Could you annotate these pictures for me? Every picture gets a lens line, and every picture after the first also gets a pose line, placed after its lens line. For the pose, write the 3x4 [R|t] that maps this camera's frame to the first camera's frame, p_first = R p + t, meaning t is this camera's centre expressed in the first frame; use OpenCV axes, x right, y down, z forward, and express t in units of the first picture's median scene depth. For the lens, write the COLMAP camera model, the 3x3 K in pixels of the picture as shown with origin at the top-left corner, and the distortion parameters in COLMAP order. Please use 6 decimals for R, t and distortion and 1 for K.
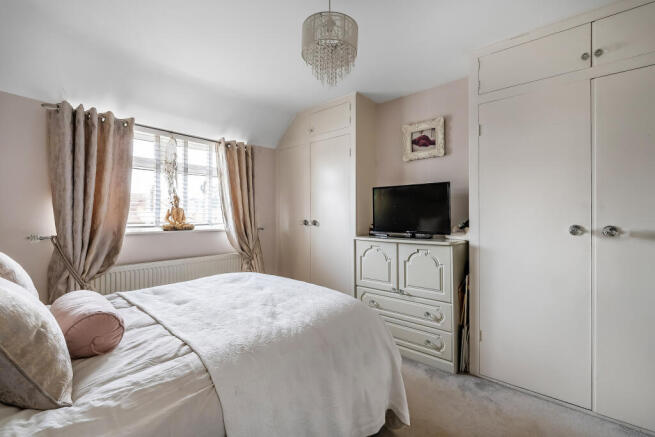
lens RADIAL K [[290.4, 0, 330.7], [0, 290.4, 220.3], [0, 0, 1]] dist [0.000628, 0.000061]
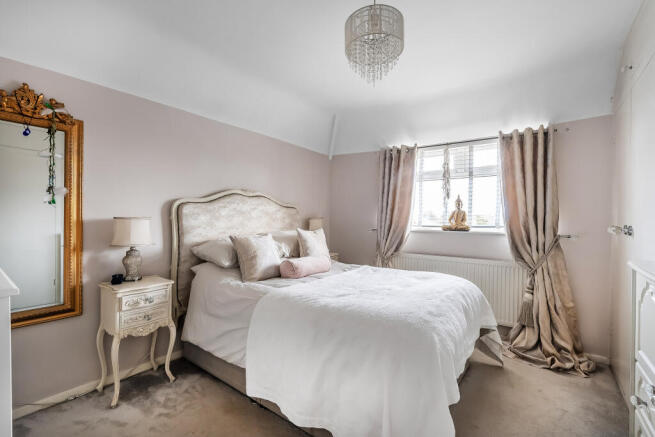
lens RADIAL K [[290.4, 0, 330.7], [0, 290.4, 220.3], [0, 0, 1]] dist [0.000628, 0.000061]
pose [[0.079185, 0.004331, -0.996851, 0.526923], [-0.028087, 0.999603, 0.002111, 0.005738], [0.996464, 0.027832, 0.079275, 0.444194]]
